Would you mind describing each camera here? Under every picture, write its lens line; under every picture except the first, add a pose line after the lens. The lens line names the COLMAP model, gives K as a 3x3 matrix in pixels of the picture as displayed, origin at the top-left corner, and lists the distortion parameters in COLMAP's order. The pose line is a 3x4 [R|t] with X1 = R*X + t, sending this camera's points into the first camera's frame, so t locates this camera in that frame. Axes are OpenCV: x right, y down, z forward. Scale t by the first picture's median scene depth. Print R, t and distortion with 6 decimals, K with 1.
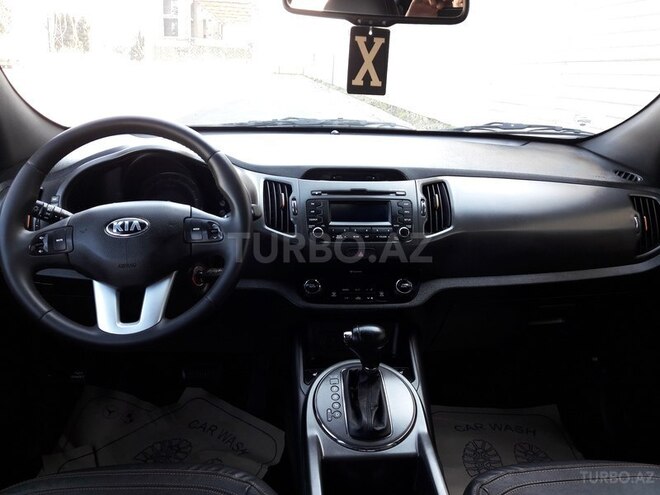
lens RADIAL K [[543.3, 0, 330.0], [0, 543.3, 247.5], [0, 0, 1]] dist [0.027239, -0.048414]
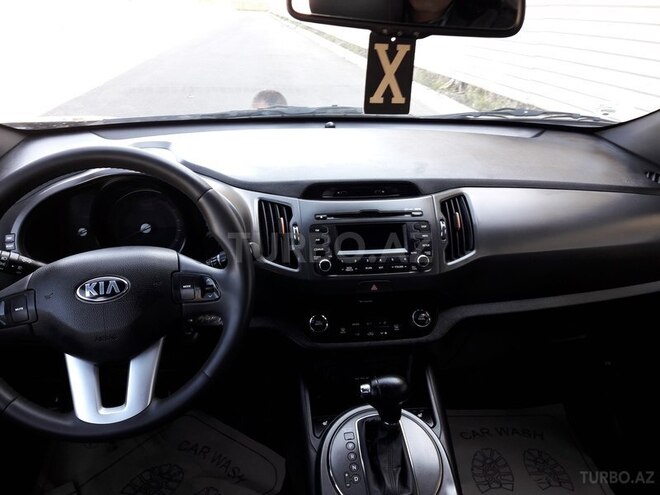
lens RADIAL K [[543.3, 0, 330.0], [0, 543.3, 247.5], [0, 0, 1]] dist [0.027239, -0.048414]
pose [[0.998277, -0.026706, 0.052254, -0.056888], [0.021133, 0.994306, 0.104447, -0.140515], [-0.054746, -0.103163, 0.993157, 0.137463]]
